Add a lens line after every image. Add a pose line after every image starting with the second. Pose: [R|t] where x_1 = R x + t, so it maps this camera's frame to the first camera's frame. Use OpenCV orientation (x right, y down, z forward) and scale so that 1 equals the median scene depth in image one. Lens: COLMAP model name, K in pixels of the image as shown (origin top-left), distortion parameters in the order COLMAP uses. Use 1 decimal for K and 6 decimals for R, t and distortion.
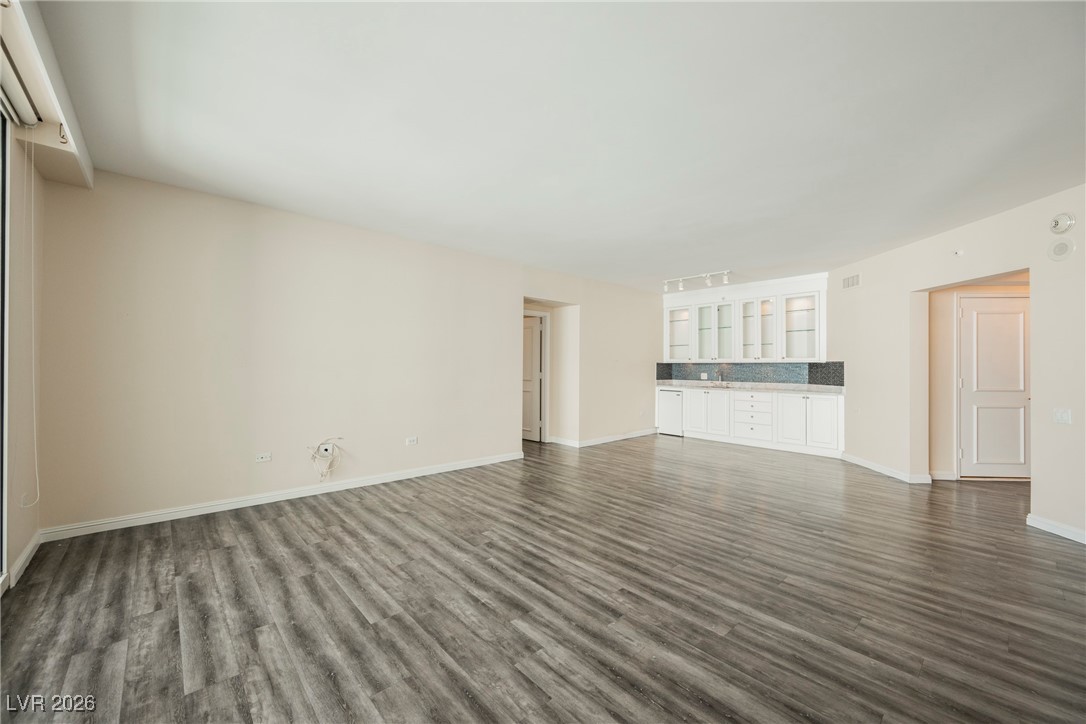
lens RADIAL K [[425.5, 0, 550.4], [0, 425.5, 352.0], [0, 0, 1]] dist [-0.002023, -0.000434]
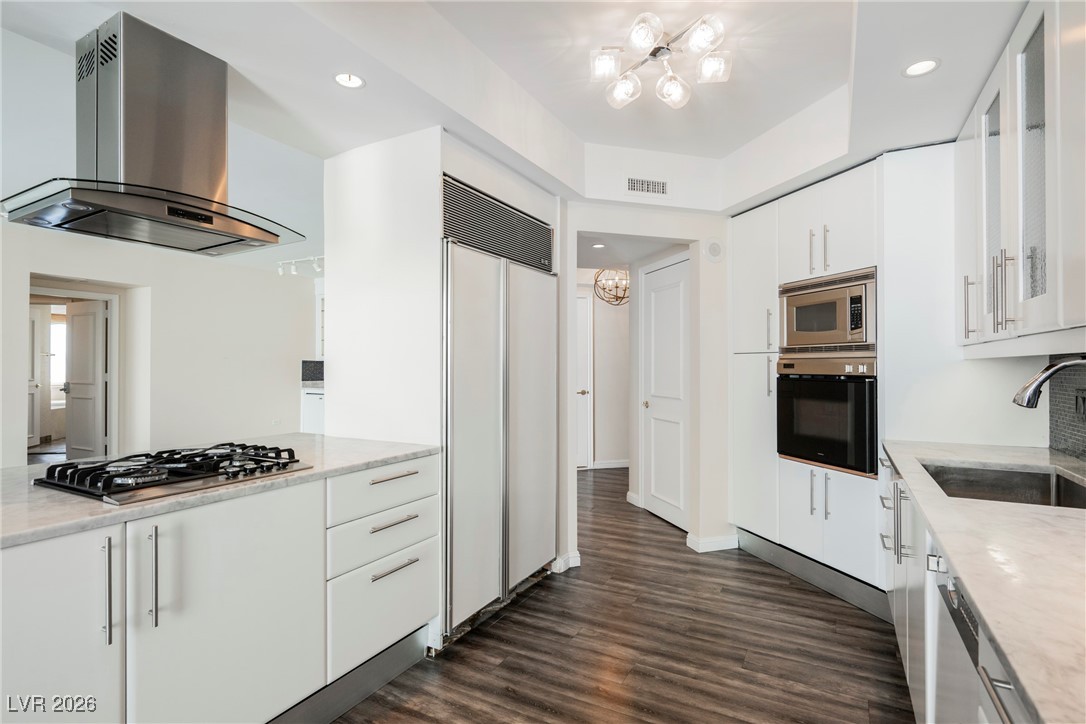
lens RADIAL K [[534.5, 0, 544.2], [0, 534.5, 357.2], [0, 0, 1]] dist [-0.003825, -0.001121]
pose [[0.943450, 0.000514, 0.331513, 0.864731], [-0.005877, 0.999868, 0.015175, 0.000033], [-0.331462, -0.016265, 0.943328, -0.345646]]
